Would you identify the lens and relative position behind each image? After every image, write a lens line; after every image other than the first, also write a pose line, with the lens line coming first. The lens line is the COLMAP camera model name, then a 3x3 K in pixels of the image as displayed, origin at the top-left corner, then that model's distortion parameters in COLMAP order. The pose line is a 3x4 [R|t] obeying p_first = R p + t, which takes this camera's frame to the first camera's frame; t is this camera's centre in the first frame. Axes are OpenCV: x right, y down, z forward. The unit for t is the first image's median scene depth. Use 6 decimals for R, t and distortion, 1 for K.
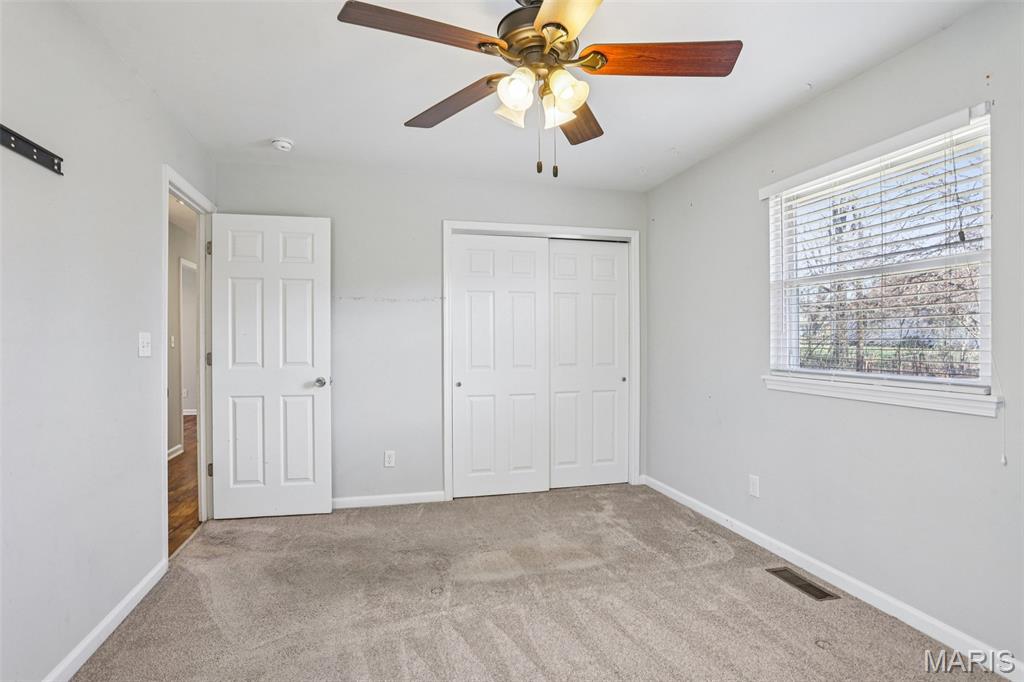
lens RADIAL K [[524.8, 0, 503.4], [0, 524.8, 338.7], [0, 0, 1]] dist [-0.067237, 0.028811]
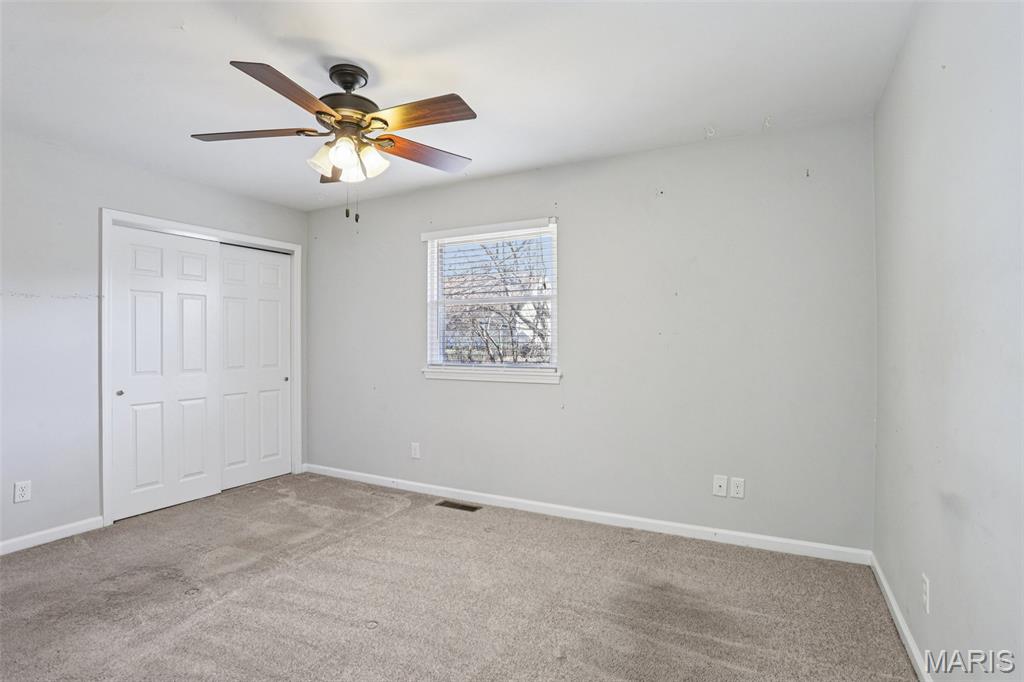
lens RADIAL K [[524.8, 0, 516.6], [0, 524.8, 340.8], [0, 0, 1]] dist [-0.067237, 0.028811]
pose [[0.660234, 0.000660, 0.751060, -0.386134], [-0.000260, 1.000000, -0.000650, -0.002920], [-0.751060, 0.000233, 0.660234, -0.115015]]
